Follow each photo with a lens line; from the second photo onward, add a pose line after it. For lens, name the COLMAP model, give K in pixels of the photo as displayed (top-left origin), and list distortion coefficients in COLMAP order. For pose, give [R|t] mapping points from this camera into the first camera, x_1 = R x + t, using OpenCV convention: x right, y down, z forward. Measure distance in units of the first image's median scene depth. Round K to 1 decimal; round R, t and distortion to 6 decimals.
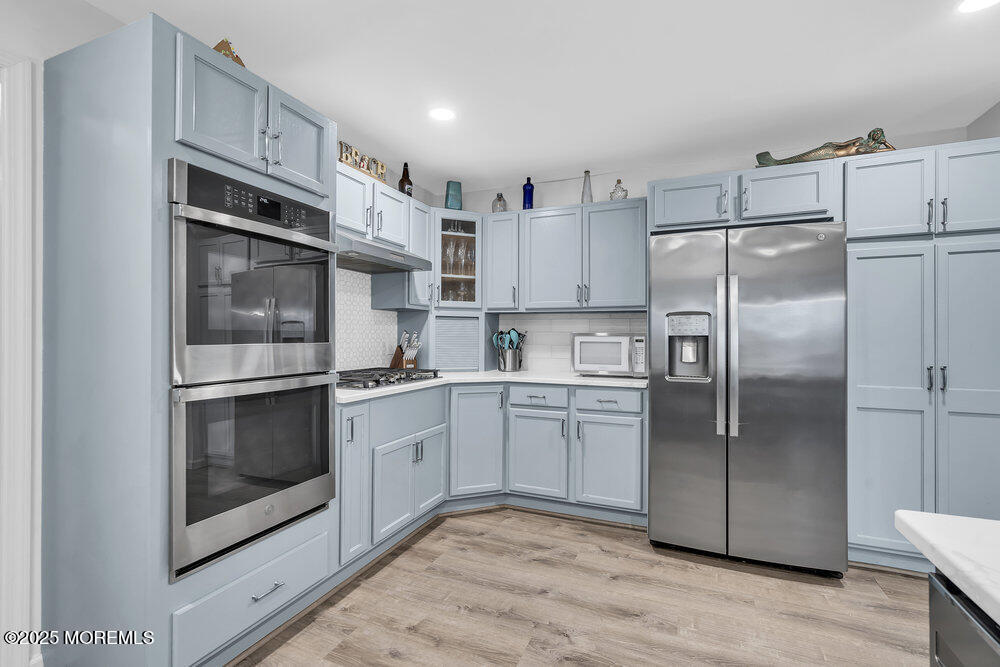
lens RADIAL K [[456.3, 0, 498.5], [0, 456.3, 333.4], [0, 0, 1]] dist [-0.001890, 0.000238]
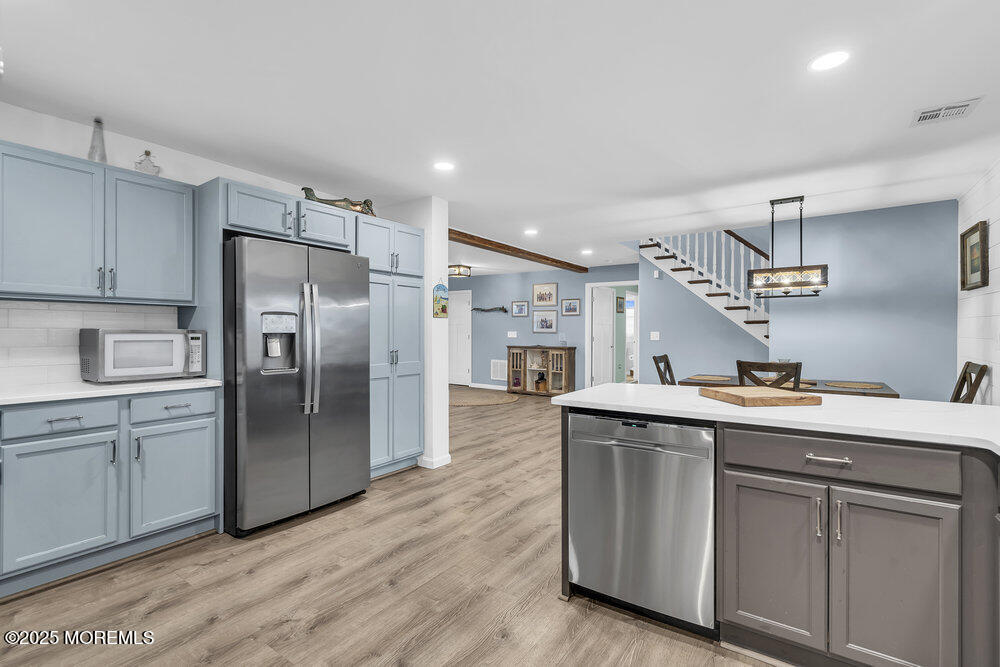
lens RADIAL K [[456.3, 0, 498.5], [0, 456.3, 333.4], [0, 0, 1]] dist [-0.001890, 0.000238]
pose [[0.201007, -0.003751, 0.979583, -0.530443], [-0.004798, 0.999977, 0.004813, -0.001821], [-0.979578, -0.005667, 0.200984, 0.219455]]
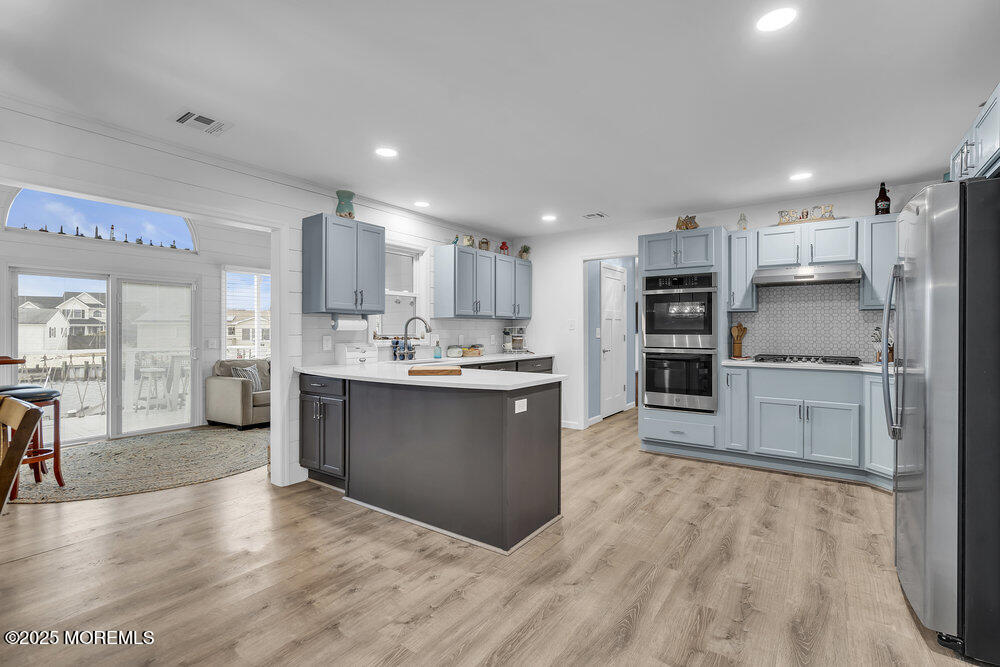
lens RADIAL K [[456.3, 0, 498.5], [0, 456.3, 333.4], [0, 0, 1]] dist [-0.001890, 0.000238]
pose [[-0.215484, 0.002353, -0.976505, 1.379919], [0.001894, 0.999996, 0.001992, 0.005223], [0.976506, -0.001421, -0.215488, 0.359834]]
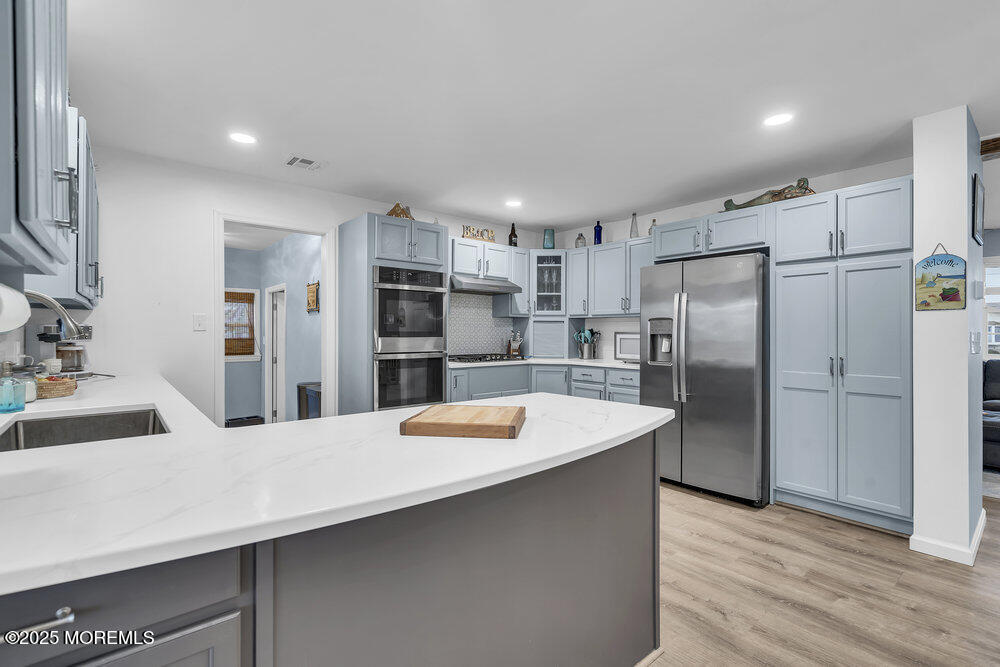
lens RADIAL K [[456.3, 0, 498.5], [0, 456.3, 333.4], [0, 0, 1]] dist [-0.001890, 0.000238]
pose [[0.891245, 0.000891, -0.453522, 0.561792], [0.000666, 0.999994, 0.003274, -0.002073], [0.453522, -0.003220, 0.891239, -0.510037]]
